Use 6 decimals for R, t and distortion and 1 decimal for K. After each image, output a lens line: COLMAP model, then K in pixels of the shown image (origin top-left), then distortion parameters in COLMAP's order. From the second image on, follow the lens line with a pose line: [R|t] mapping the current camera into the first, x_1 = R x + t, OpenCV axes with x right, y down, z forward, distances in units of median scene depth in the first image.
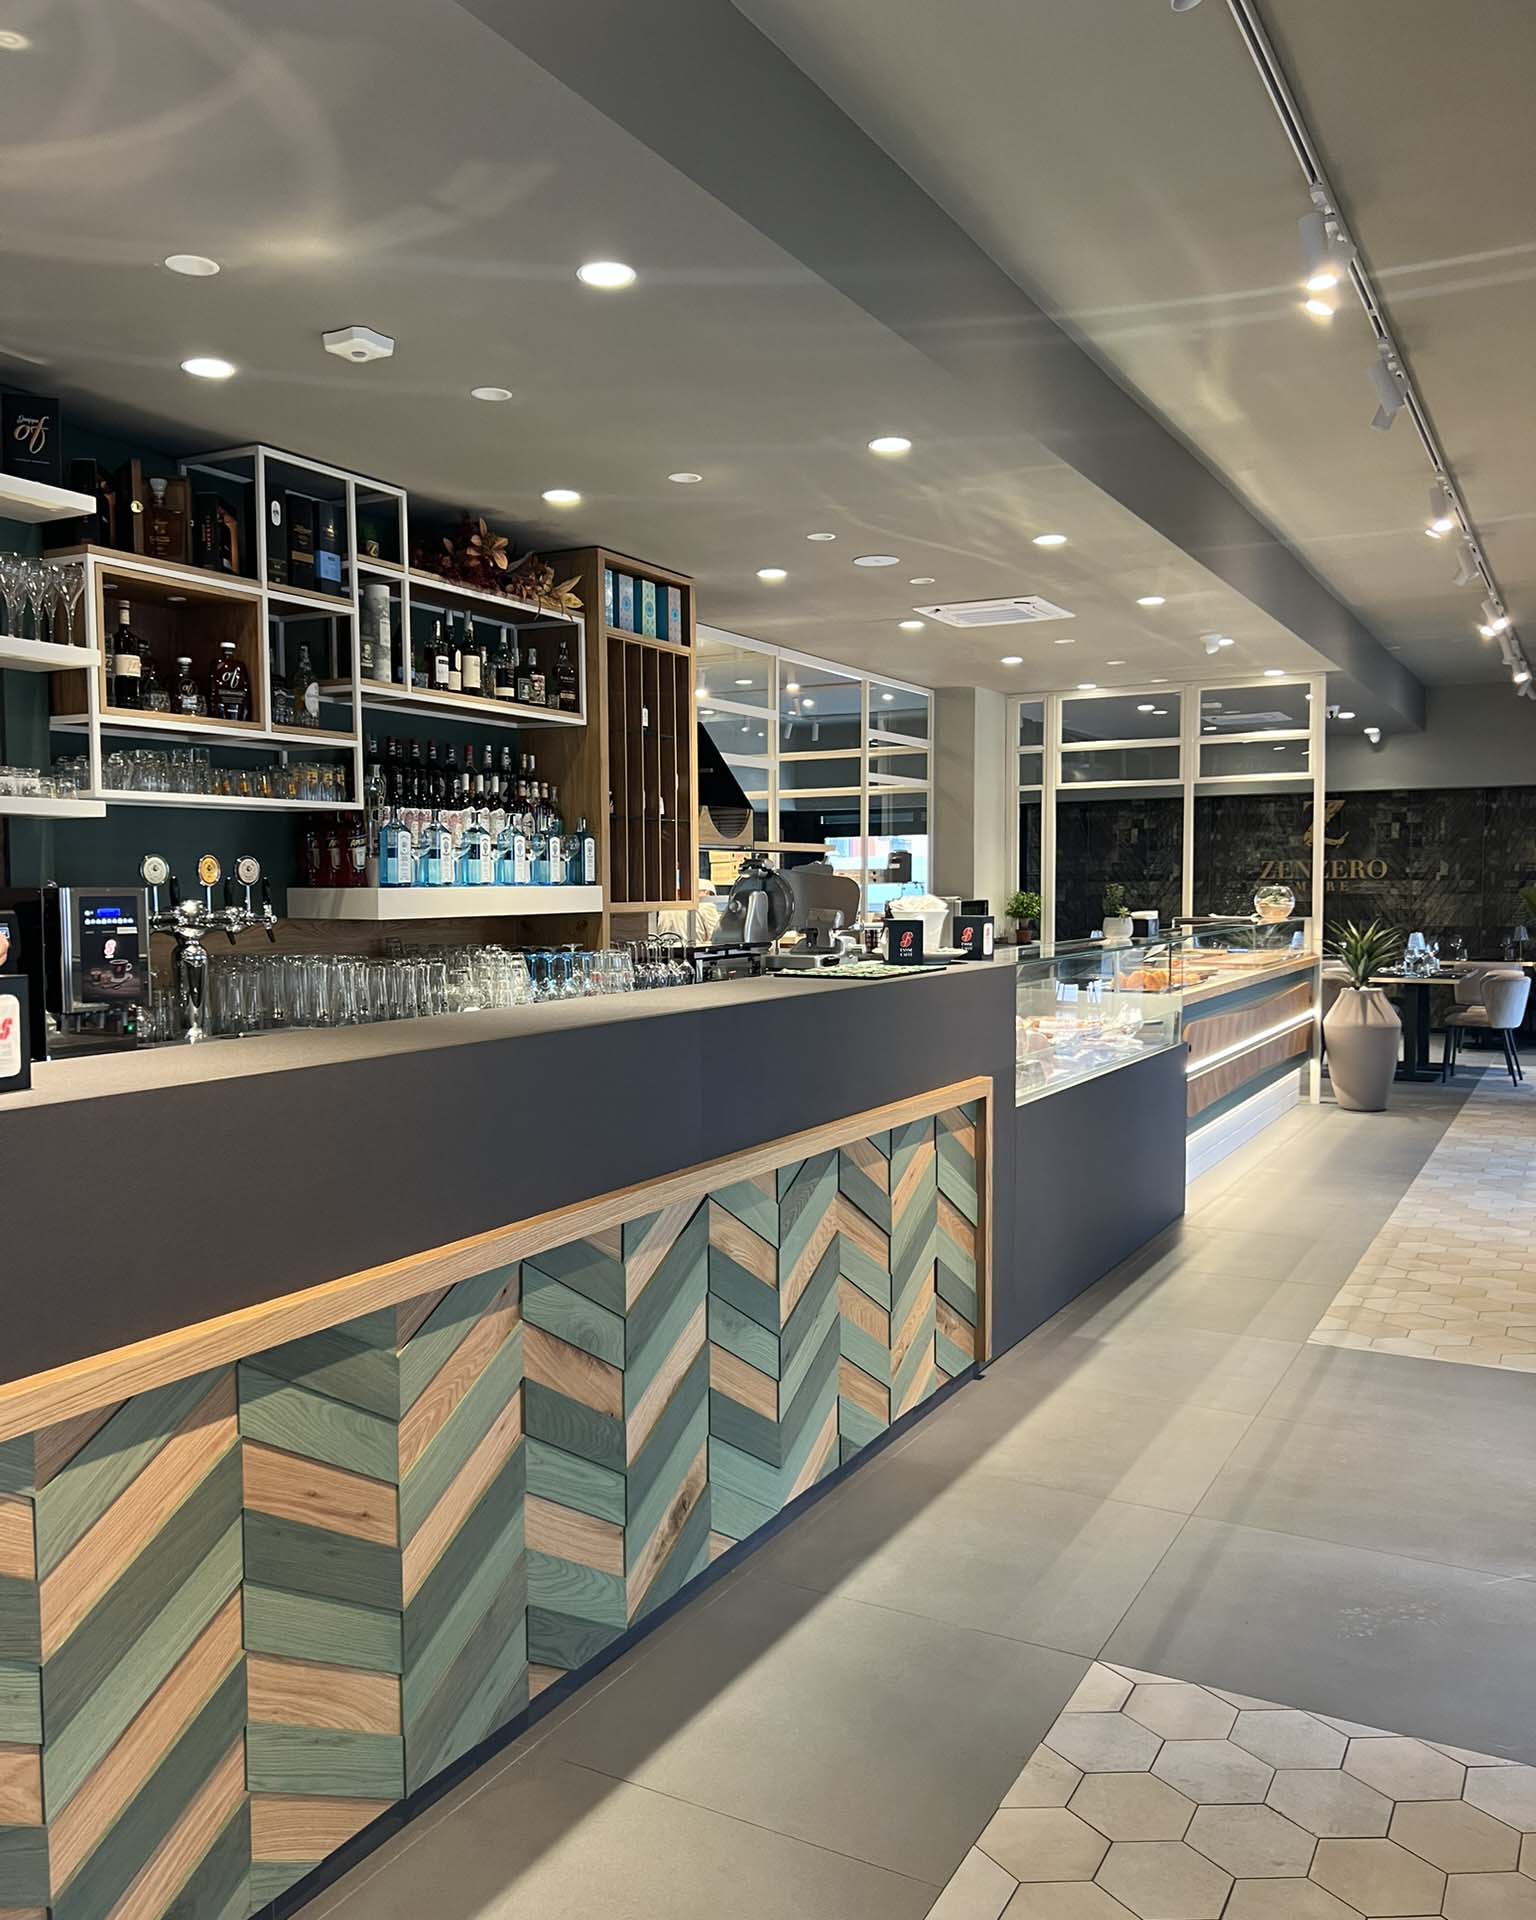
lens RADIAL K [[1533.0, 0, 750.8], [0, 1533.0, 959.4], [0, 0, 1]] dist [0.084504, -0.143667]
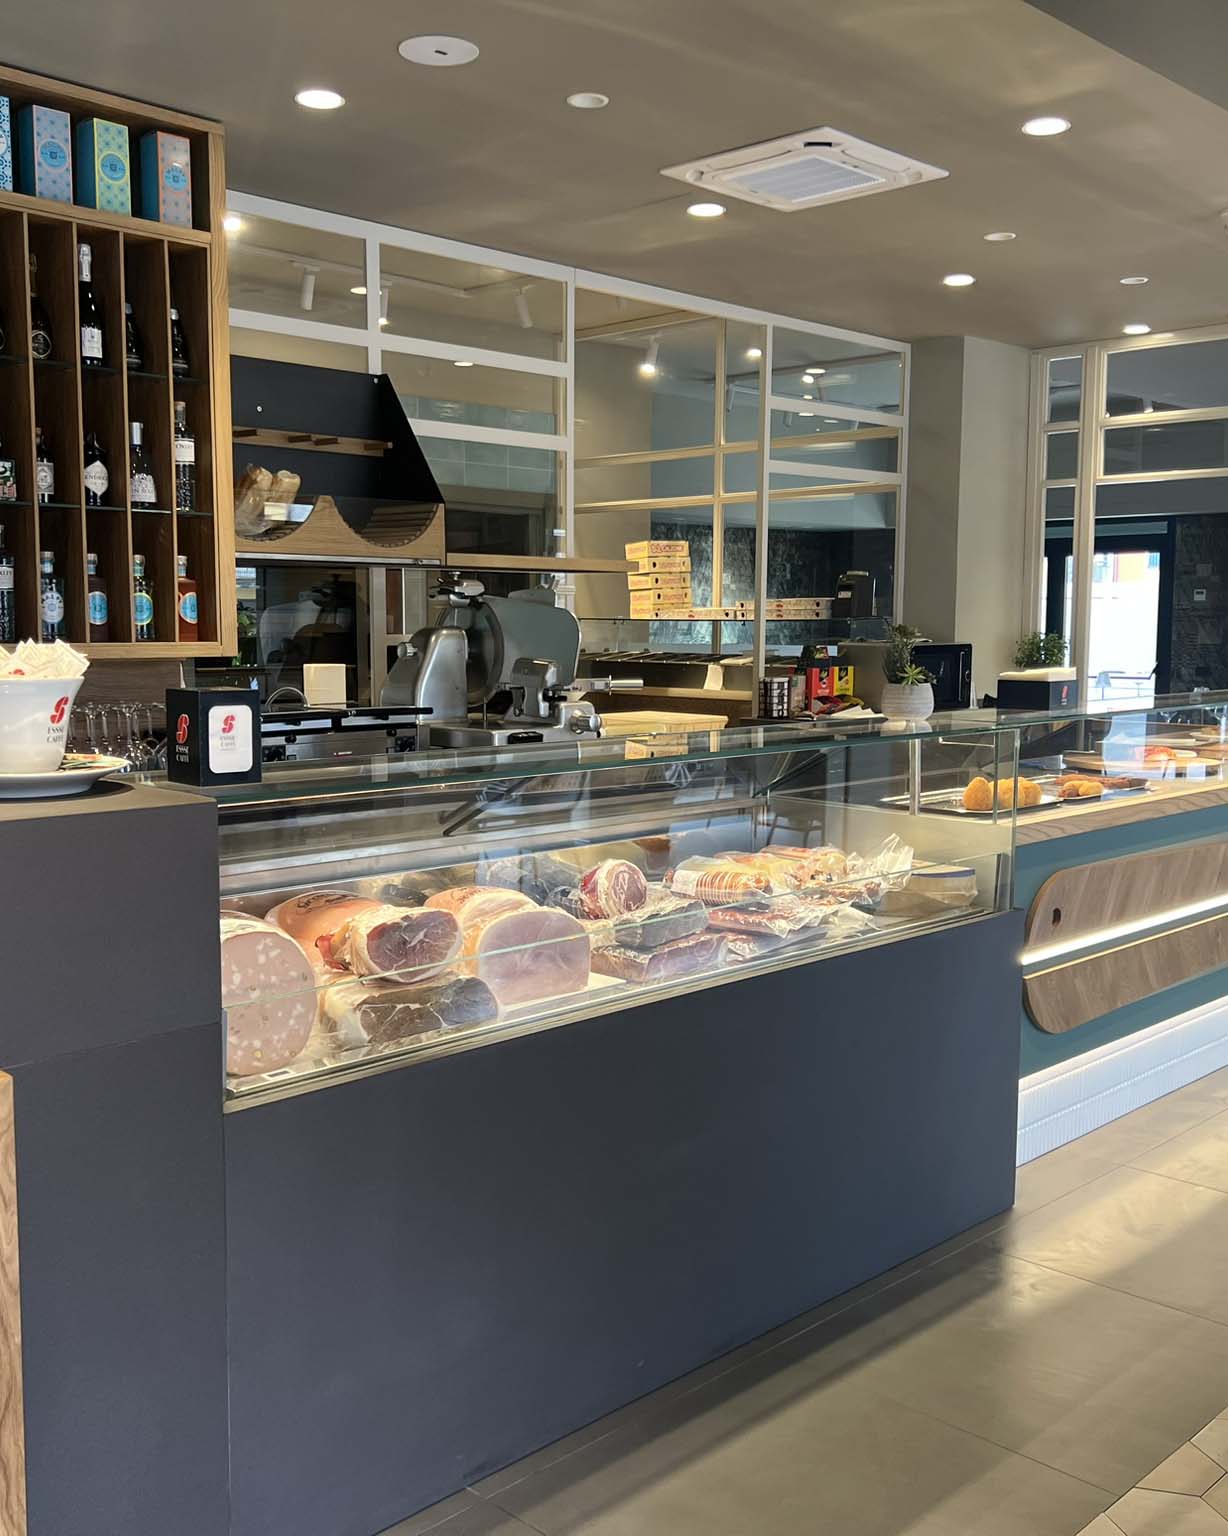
lens RADIAL K [[1531.0, 0, 615.1], [0, 1531.0, 789.2], [0, 0, 1]] dist [0.100467, -0.218844]
pose [[0.962278, 0.040628, -0.269019, 0.388141], [-0.023815, 0.997570, 0.065470, -0.030971], [0.271025, -0.056593, 0.960907, 0.564862]]
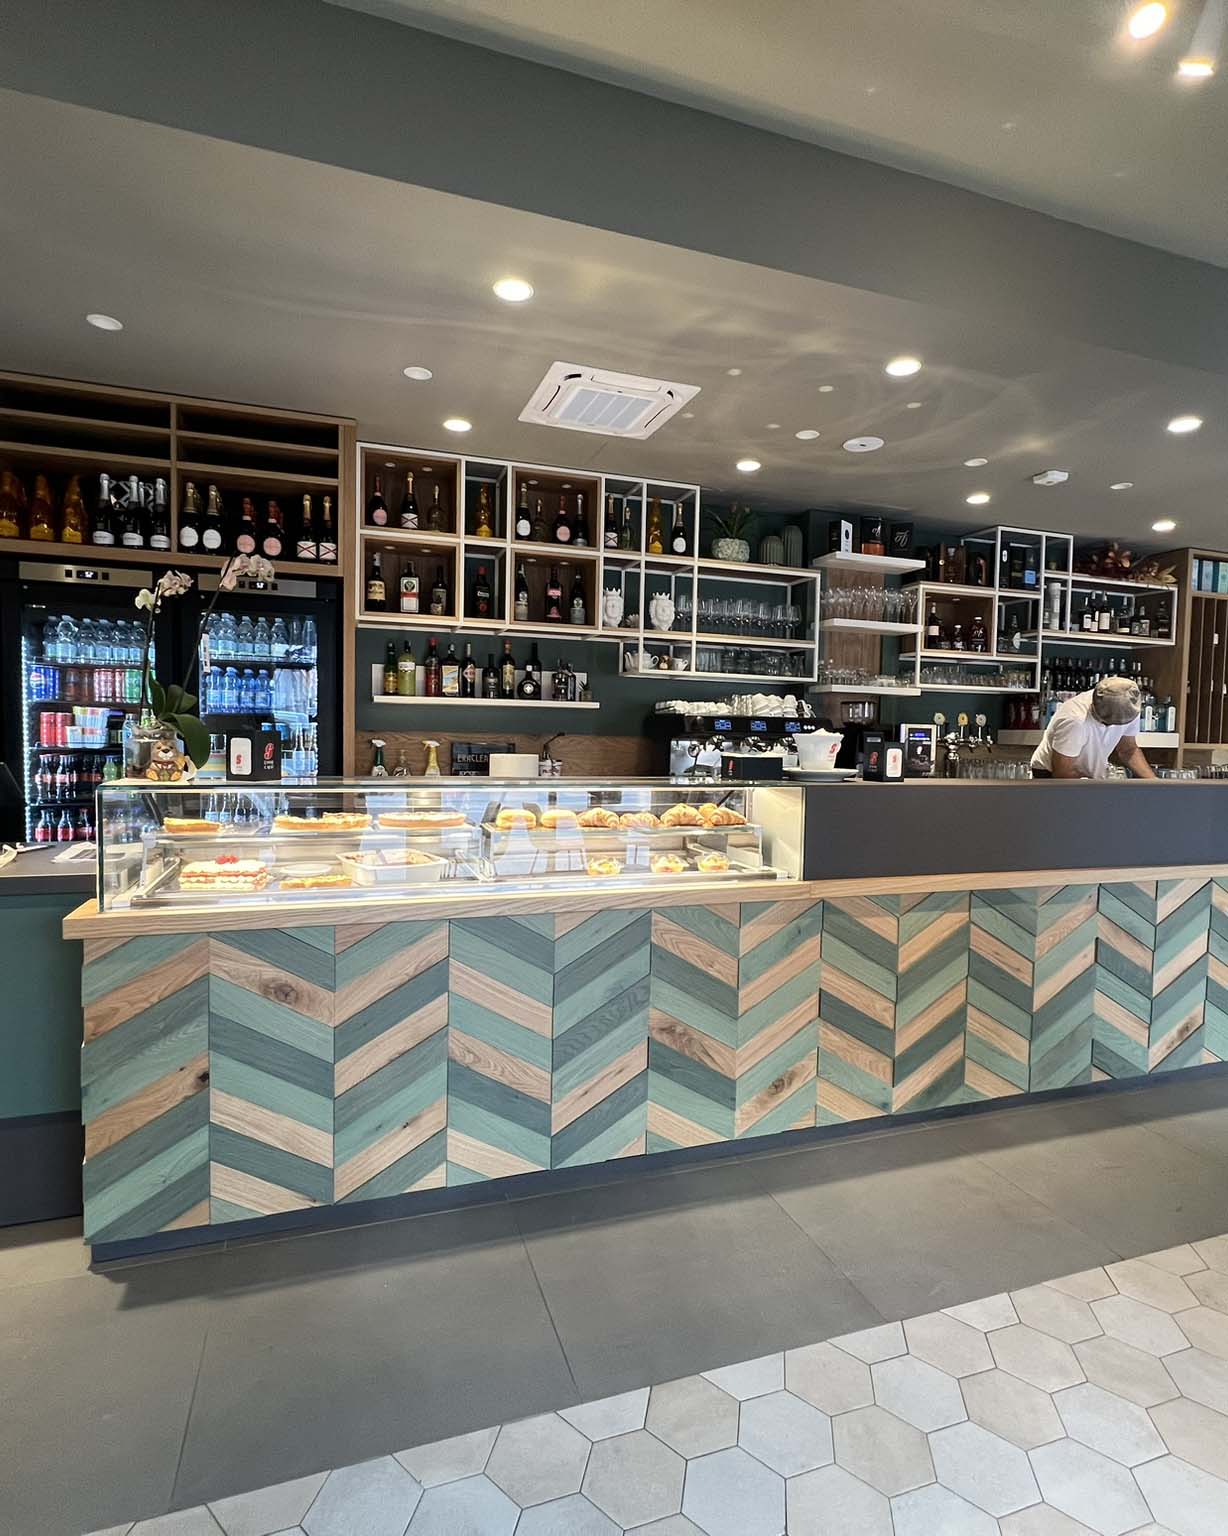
lens RADIAL K [[803.0, 0, 621.4], [0, 803.0, 772.8], [0, 0, 1]] dist [-0.006684, 0.000211]
pose [[0.746620, 0.053400, -0.663105, 0.048956], [-0.058469, 0.998183, 0.014551, 0.028014], [0.662677, 0.027907, 0.748385, -0.173473]]
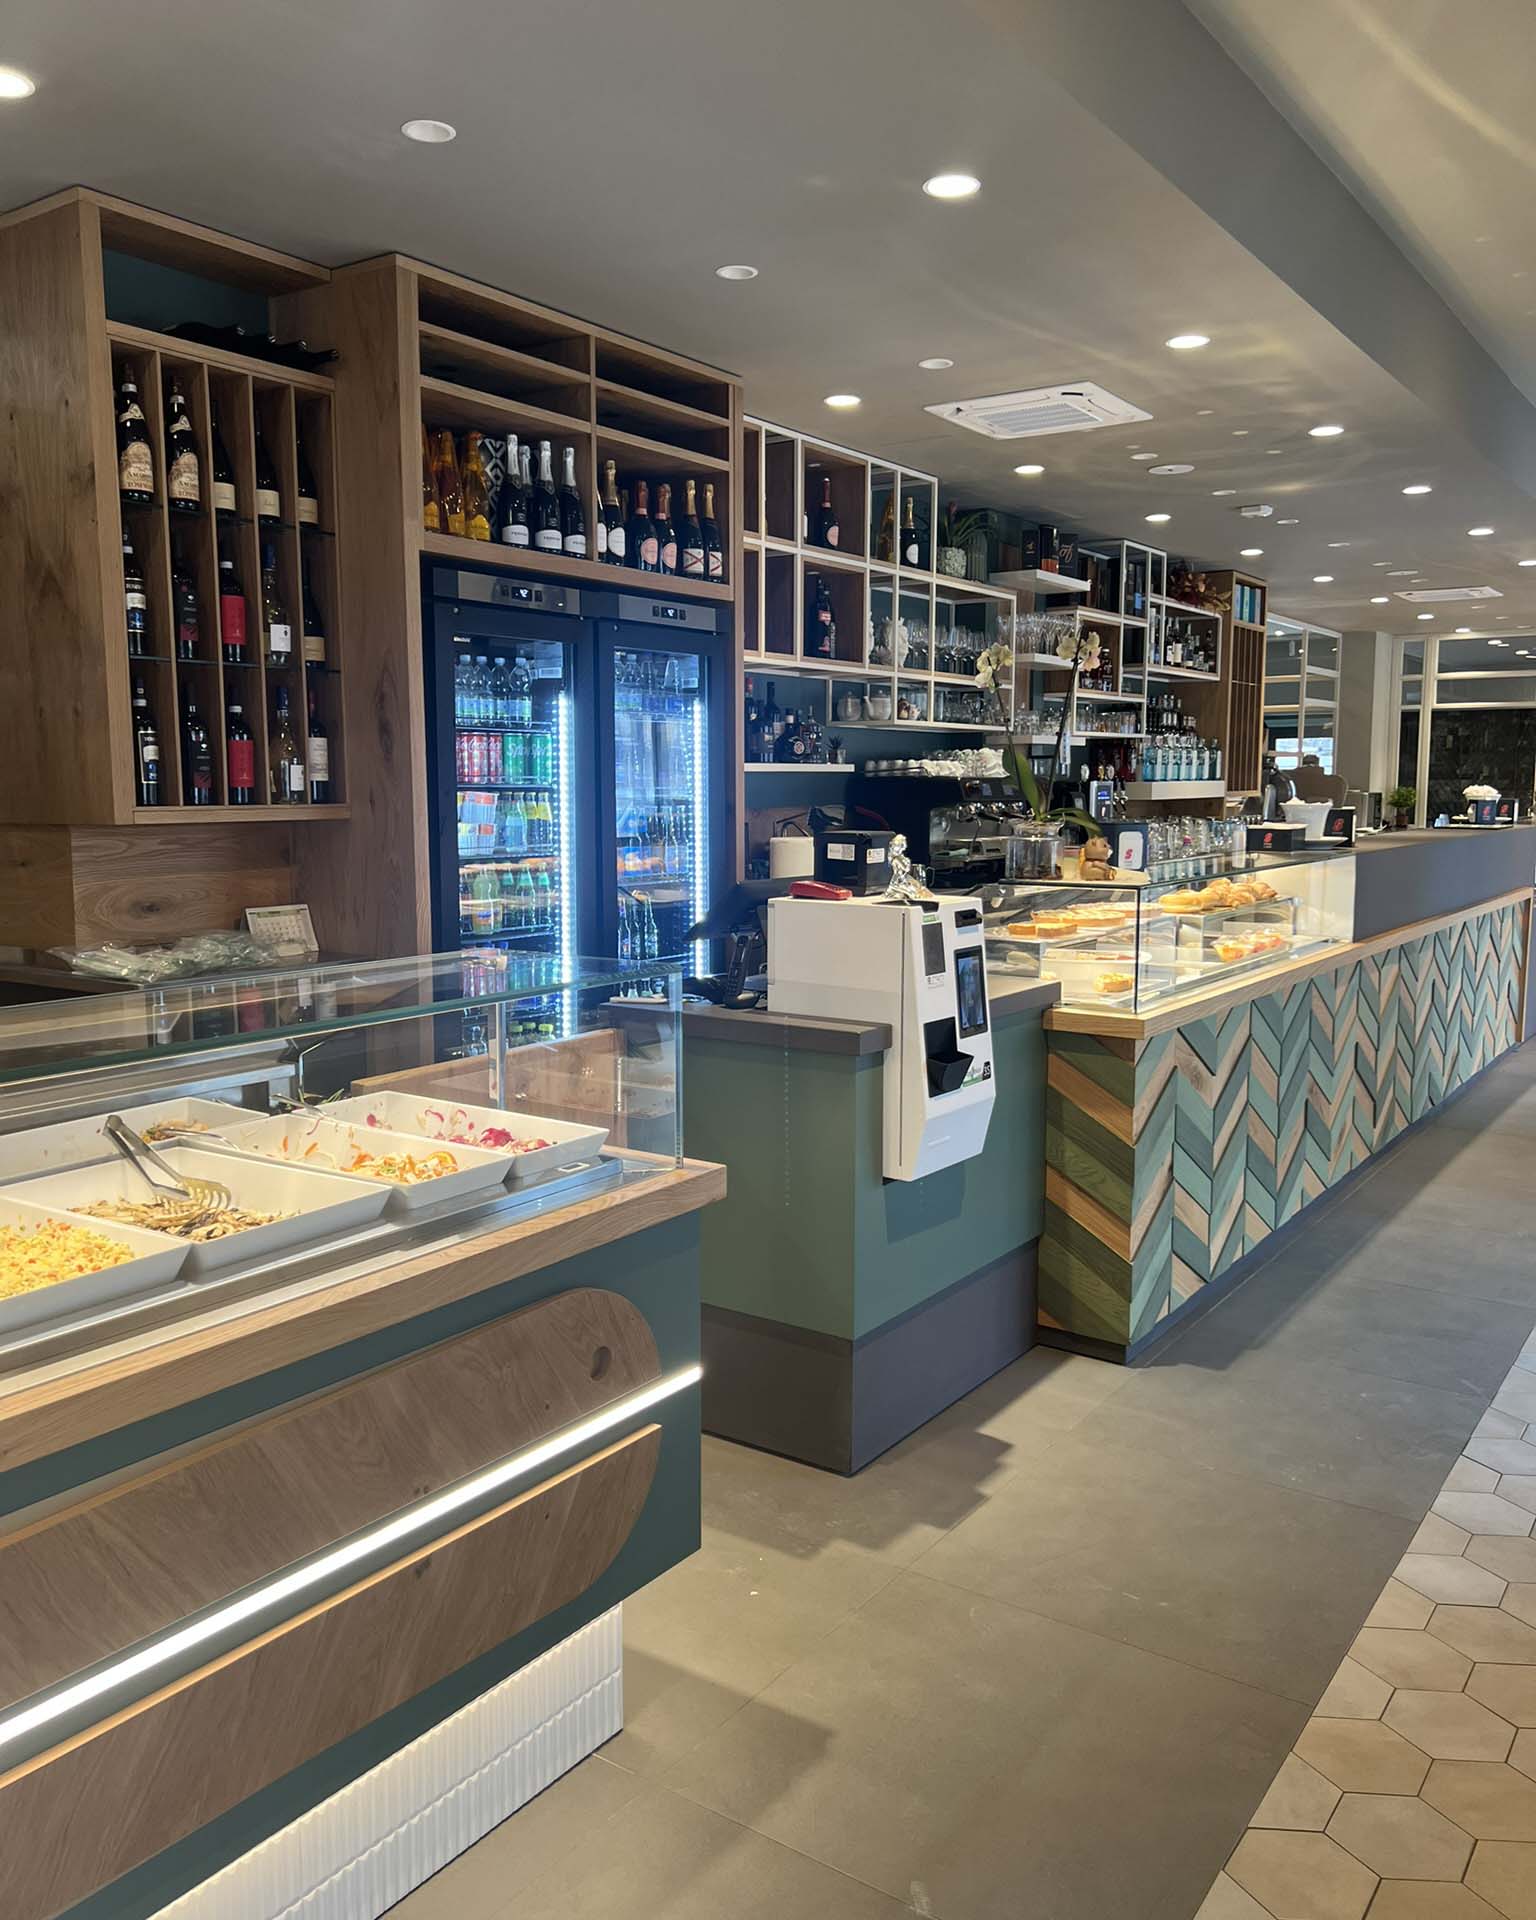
lens RADIAL K [[1533.0, 0, 750.8], [0, 1533.0, 959.4], [0, 0, 1]] dist [0.084504, -0.143667]
pose [[0.994733, 0.016976, -0.101082, -0.513463], [-0.010200, 0.997689, 0.067178, 0.042465], [0.101989, -0.065794, 0.992607, -0.817897]]
